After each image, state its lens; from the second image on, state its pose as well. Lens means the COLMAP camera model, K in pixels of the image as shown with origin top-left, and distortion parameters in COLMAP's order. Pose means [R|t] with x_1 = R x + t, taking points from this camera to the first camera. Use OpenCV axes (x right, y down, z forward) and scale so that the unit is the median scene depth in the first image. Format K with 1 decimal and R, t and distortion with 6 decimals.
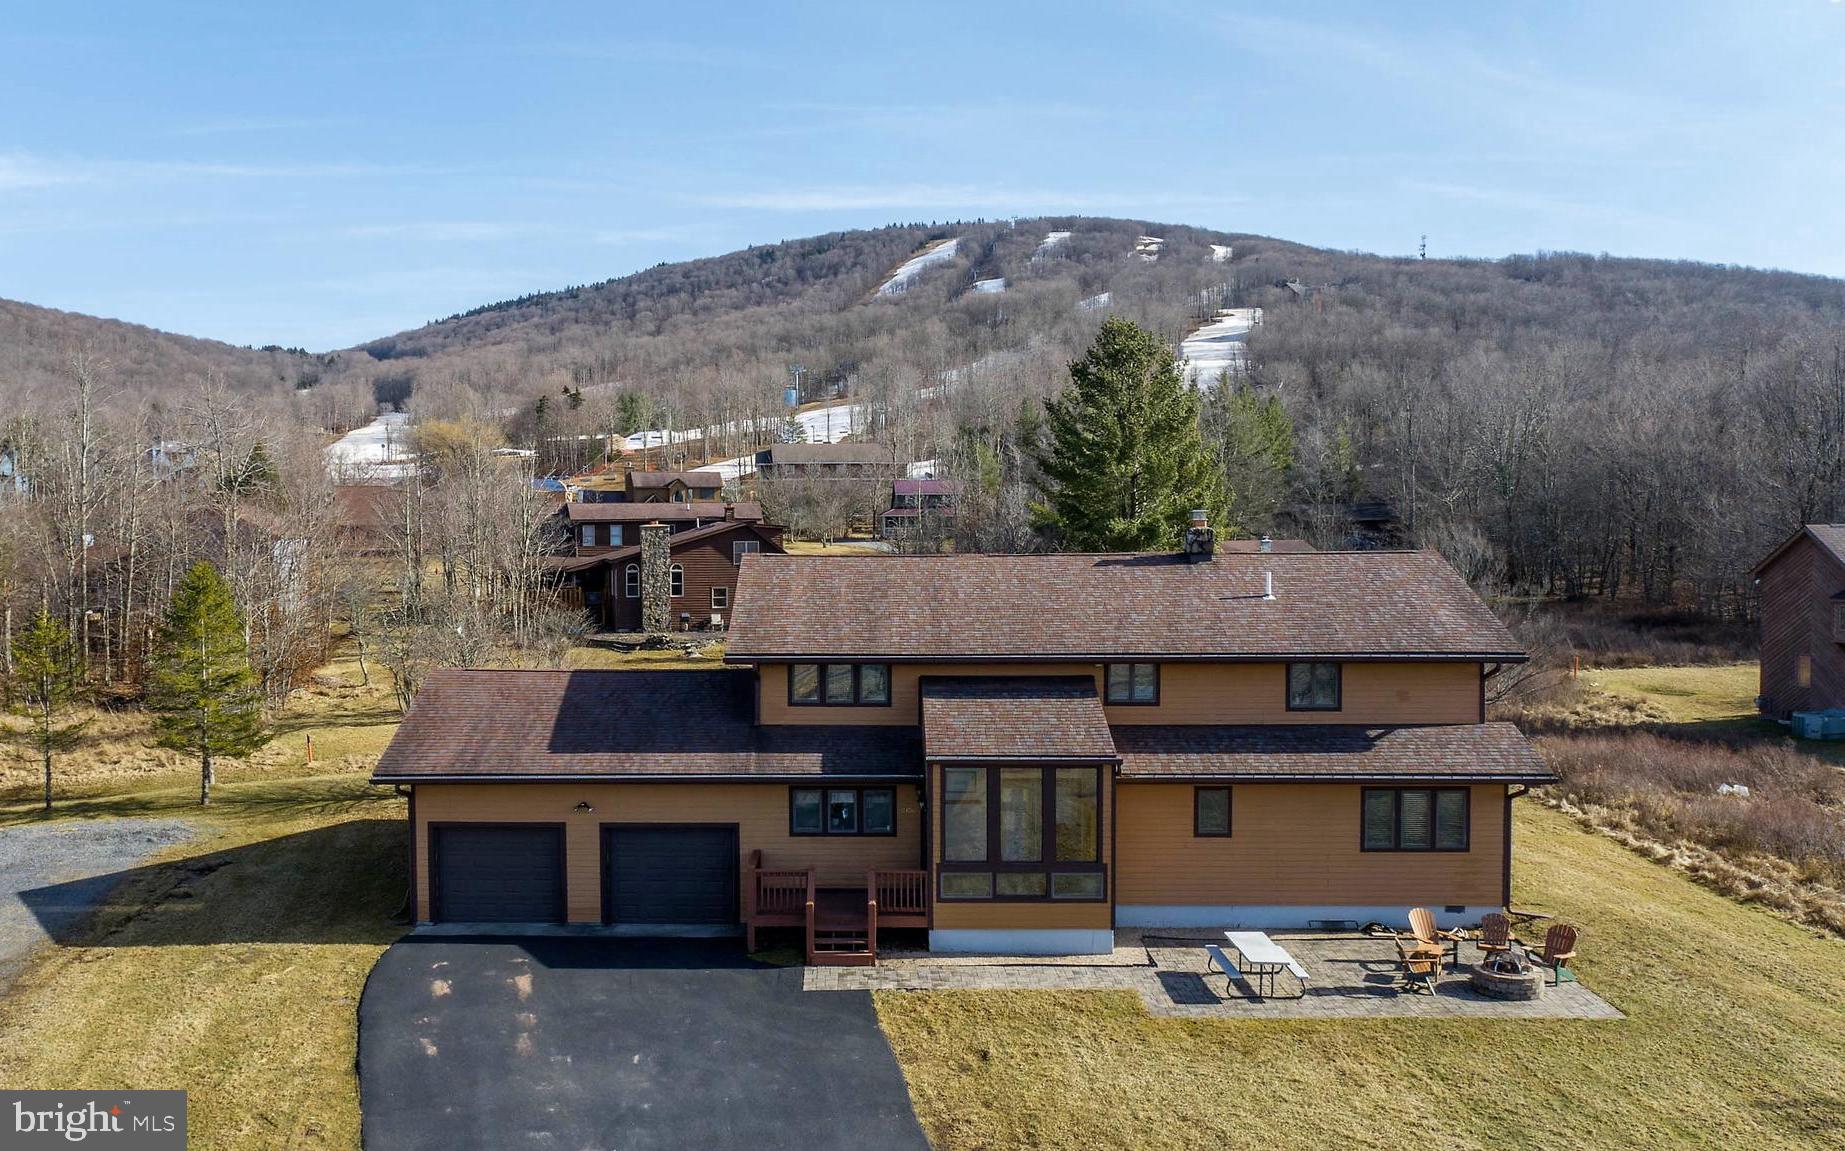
lens RADIAL K [[1435.9, 0, 820.3], [0, 1435.9, 576.8], [0, 0, 1]] dist [-0.010814, 0.012452]
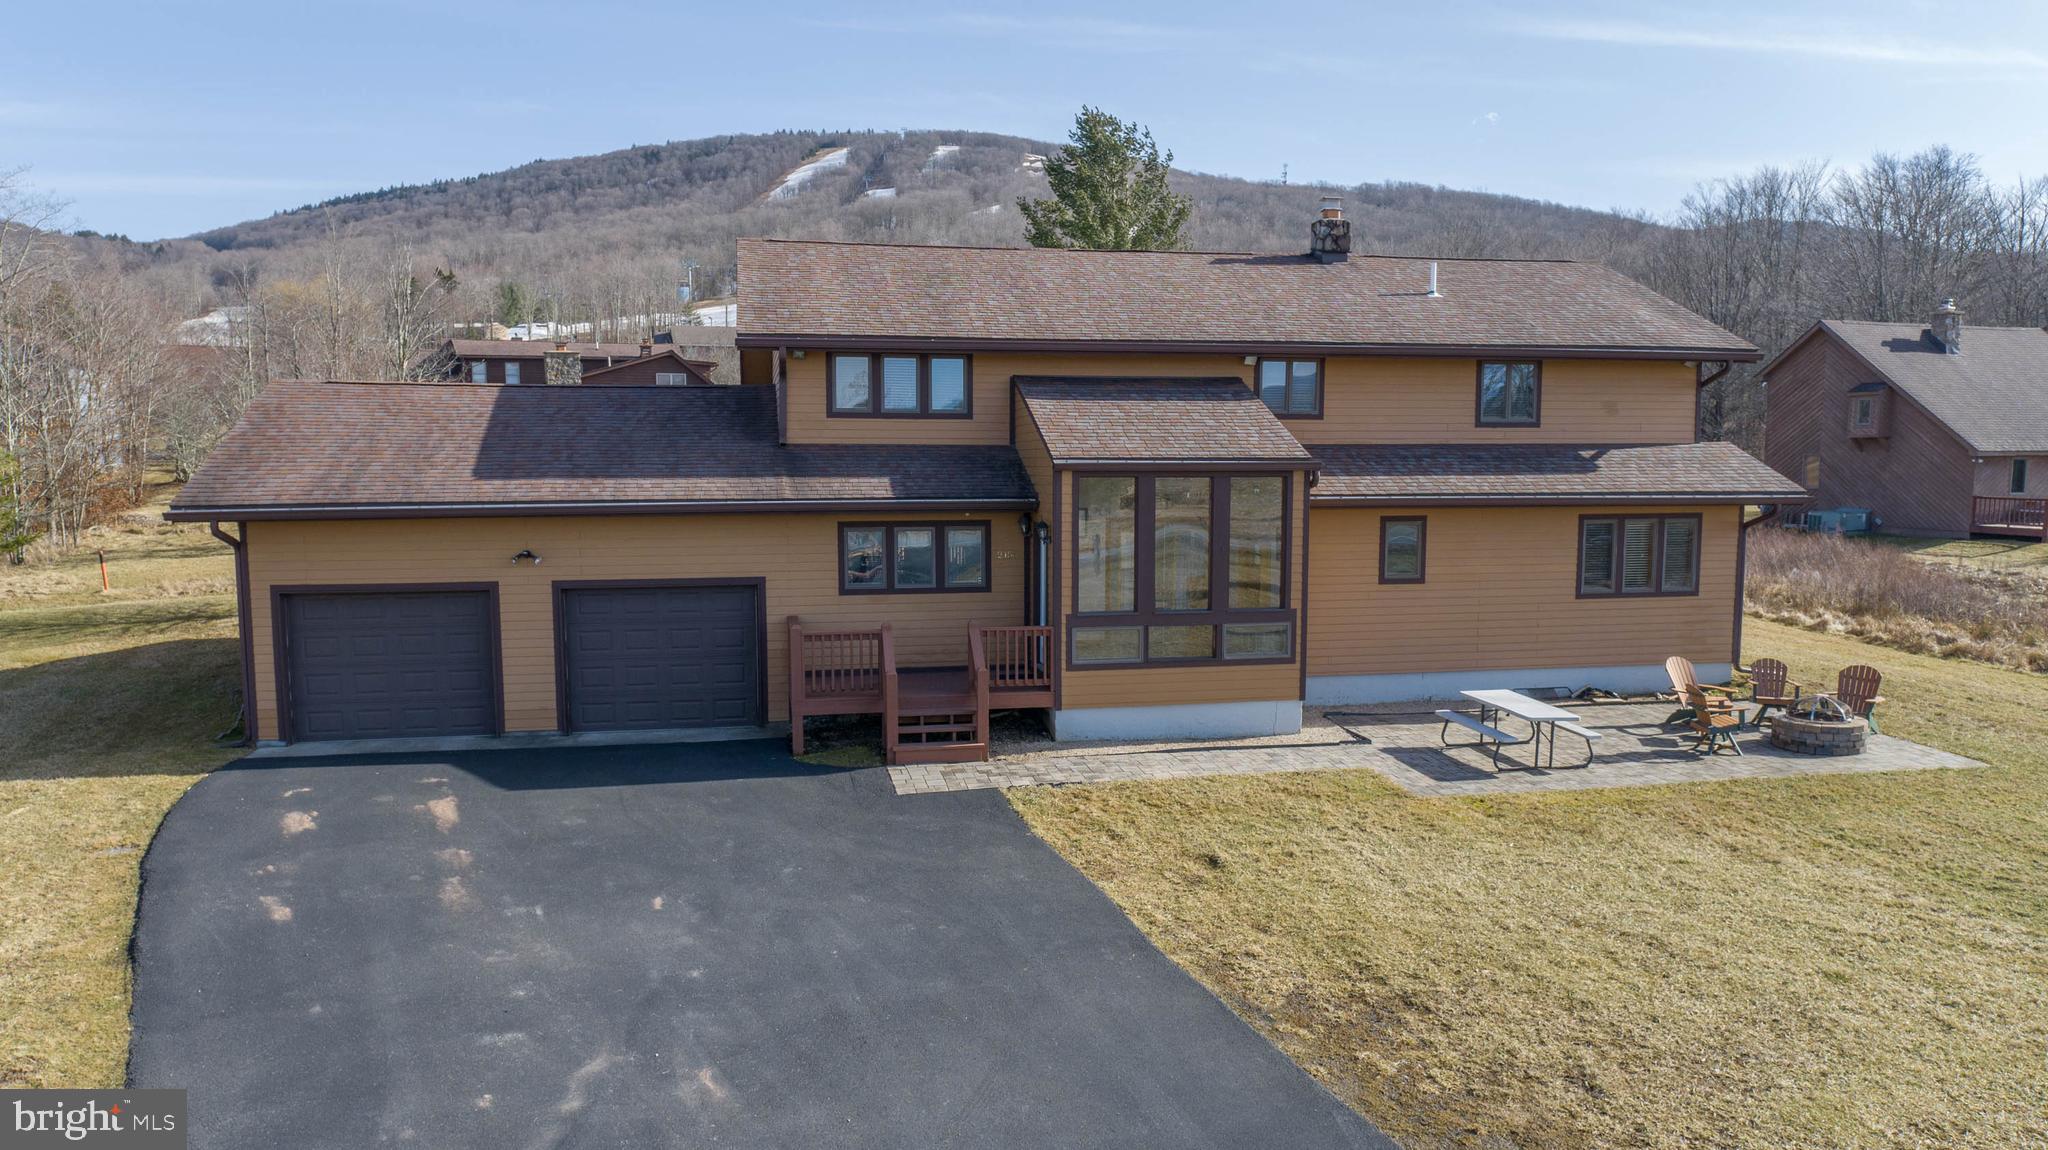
lens RADIAL K [[1391.9, 0, 1023.0], [0, 1391.9, 578.0], [0, 0, 1]] dist [-0.010606, 0.012517]
pose [[0.975808, -0.017109, 0.217959, -0.060582], [0.003234, 0.997954, 0.063856, 0.096620], [-0.218606, -0.061606, 0.973867, 0.241969]]
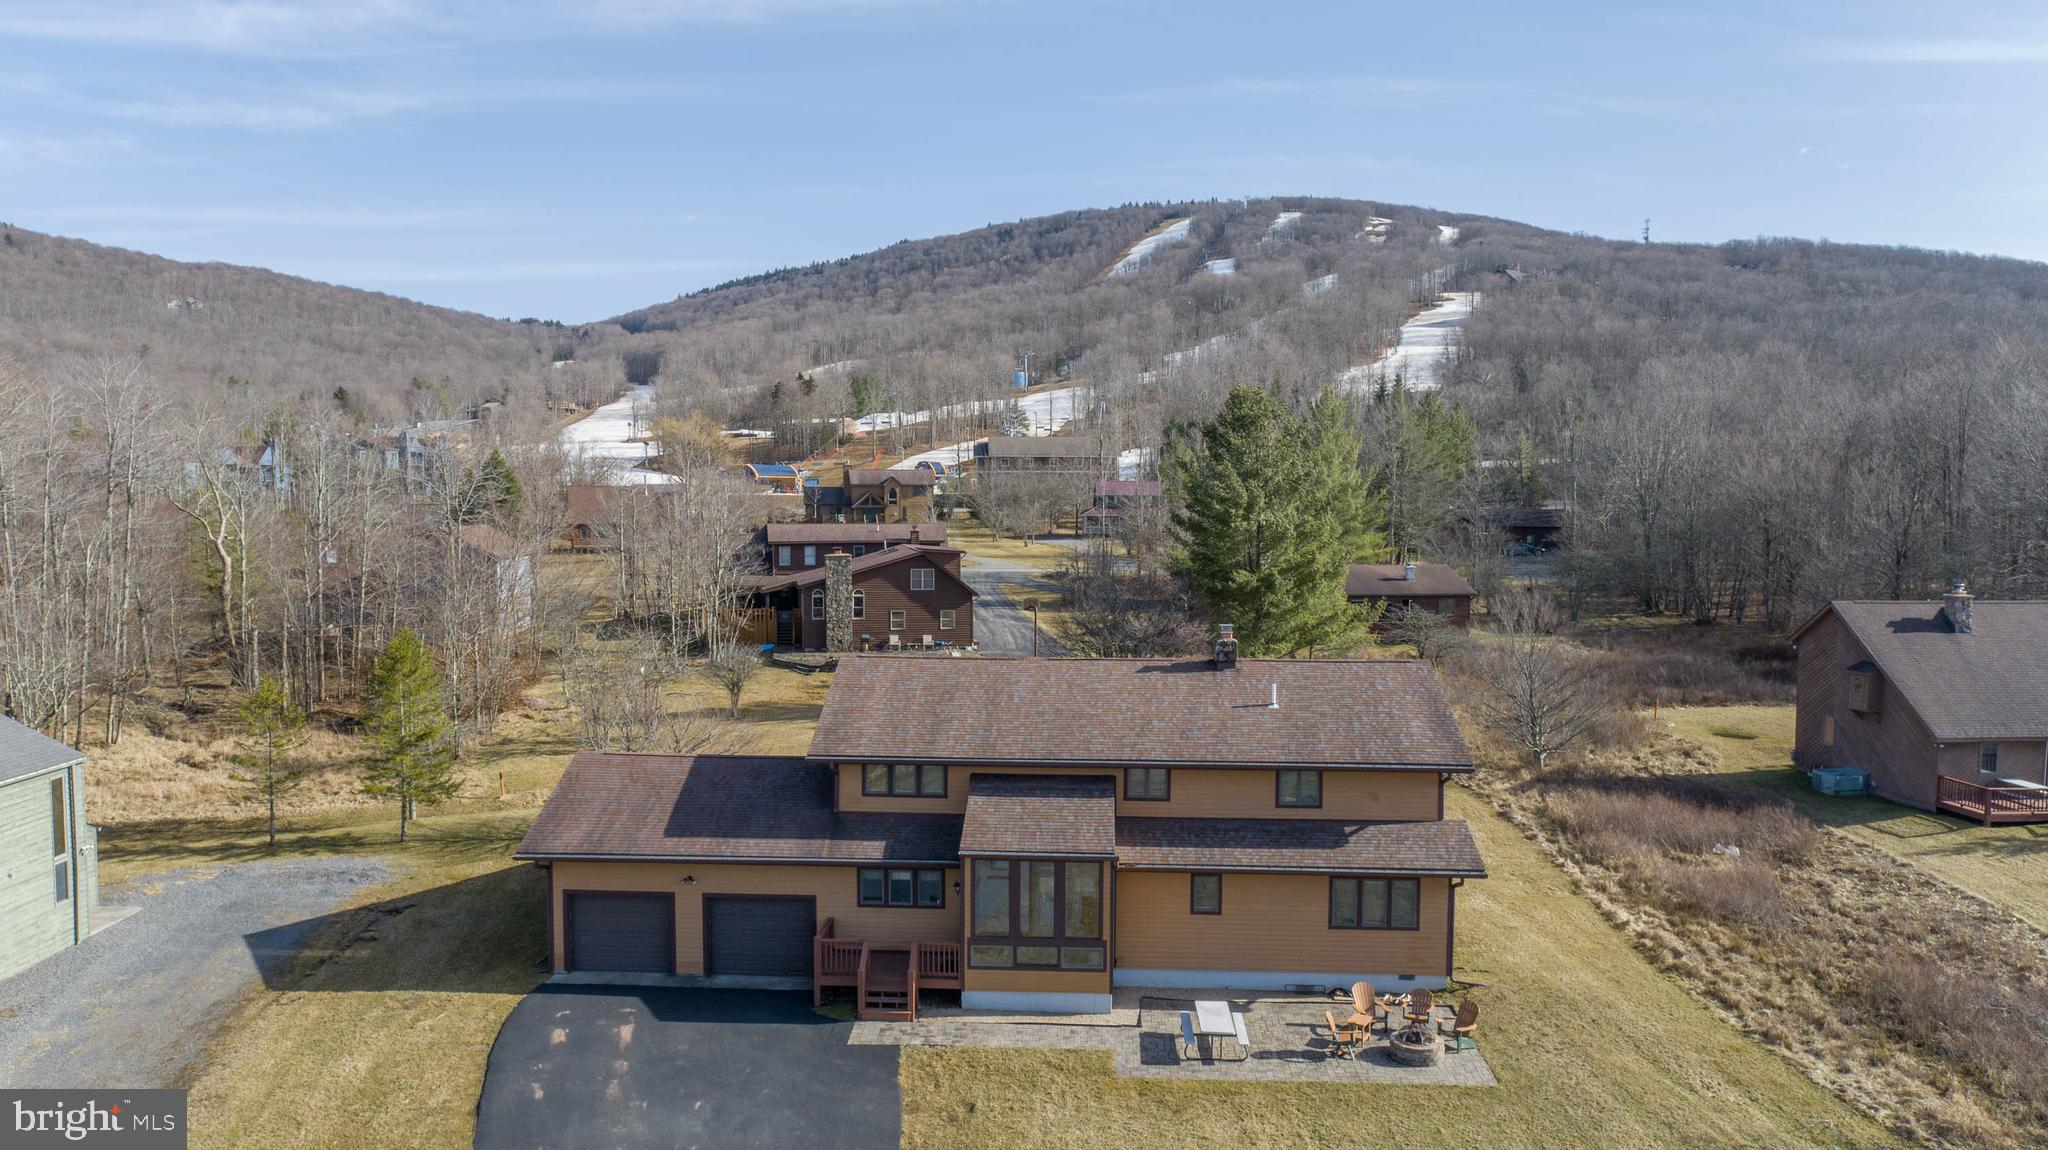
lens RADIAL K [[1391.9, 0, 1023.0], [0, 1391.9, 578.0], [0, 0, 1]] dist [-0.010606, 0.012517]
pose [[0.999624, 0.010653, -0.025248, 0.108093], [-0.009995, 0.999611, 0.026037, -0.096181], [0.025516, -0.025775, 0.999342, -0.122149]]
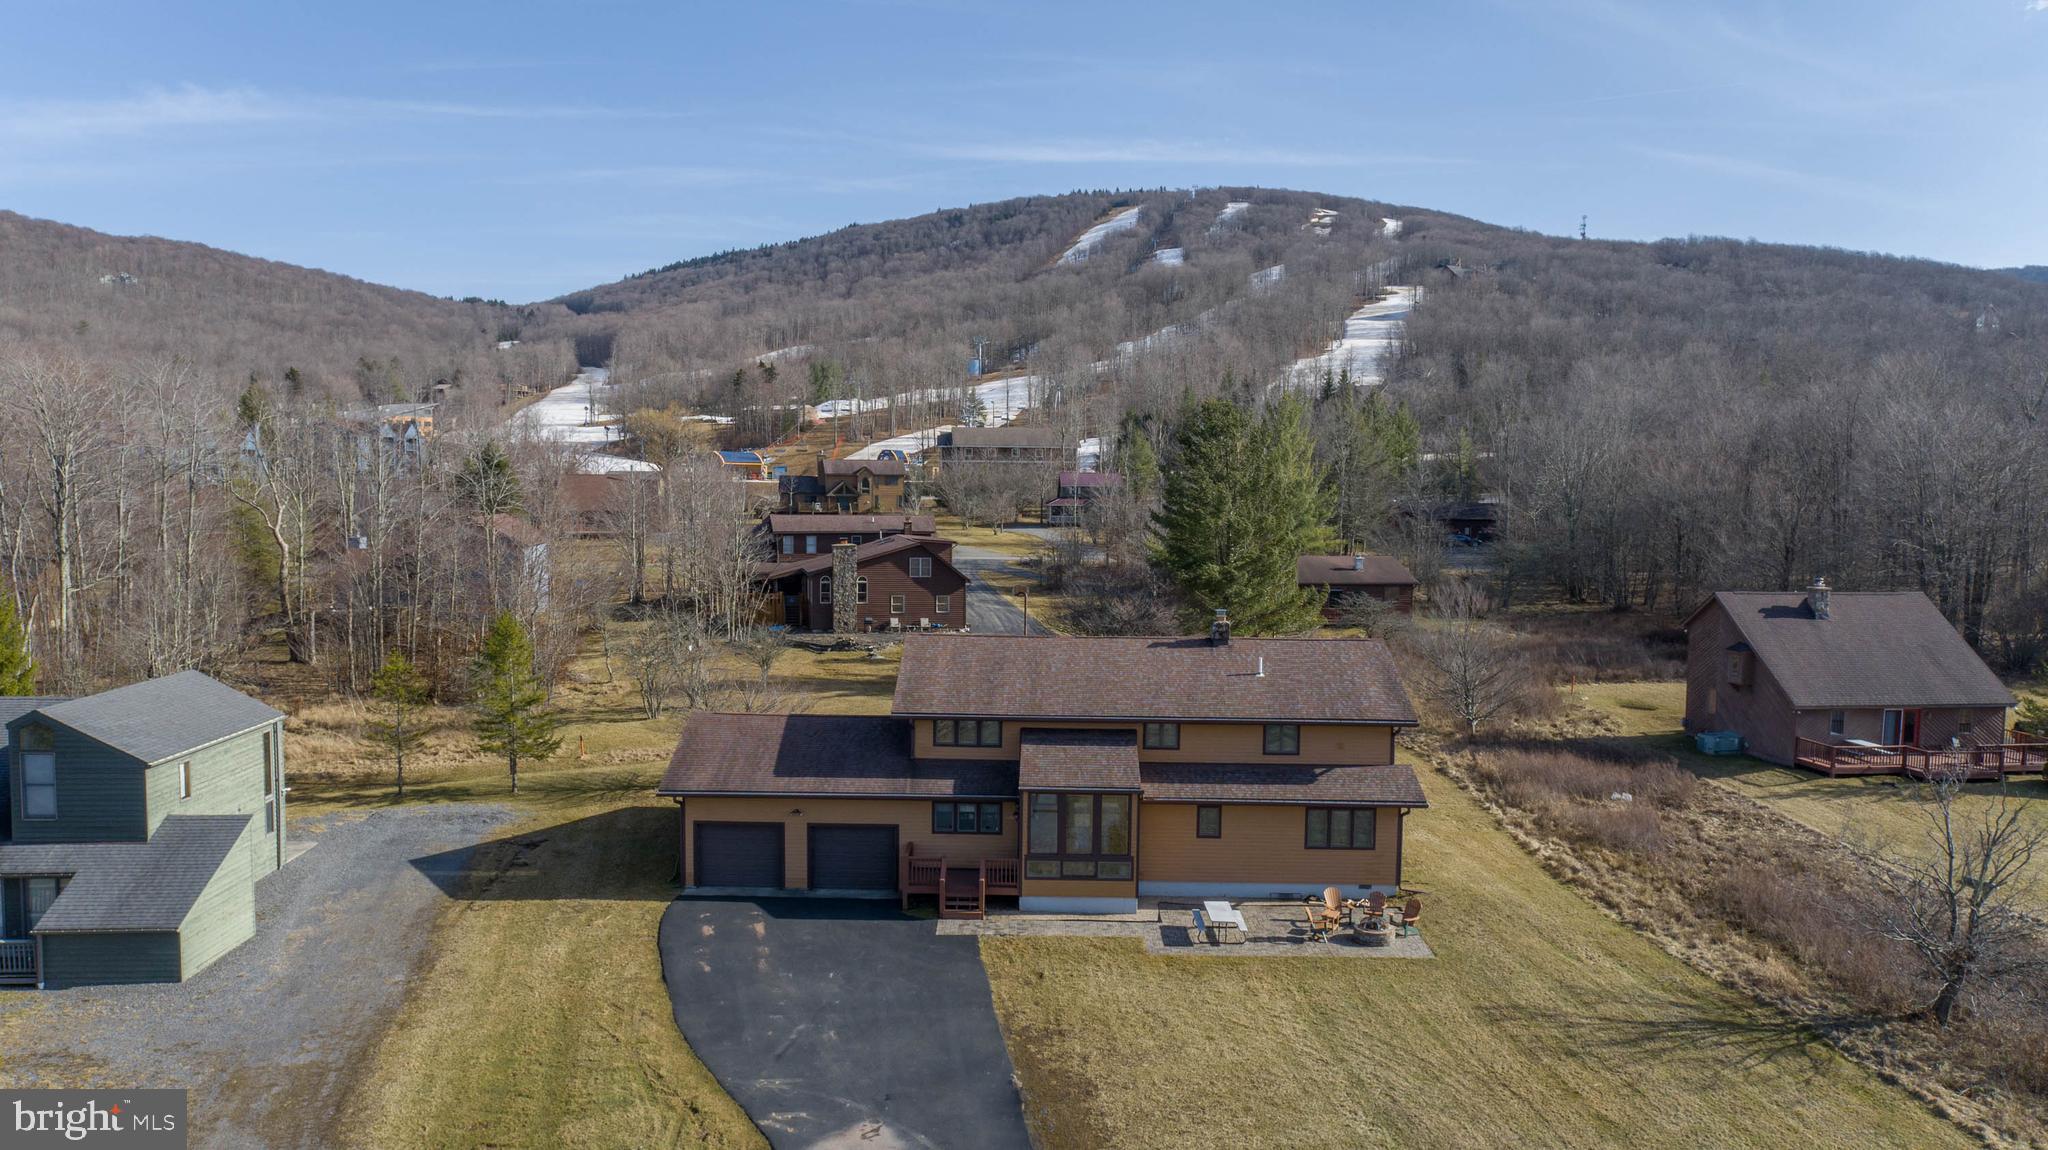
lens RADIAL K [[1391.9, 0, 1023.0], [0, 1391.9, 578.0], [0, 0, 1]] dist [-0.010606, 0.012517]
pose [[0.999767, 0.015884, 0.014597, 0.036598], [-0.016411, 0.999193, 0.036673, -0.108437], [-0.014003, -0.036904, 0.999221, -0.346755]]
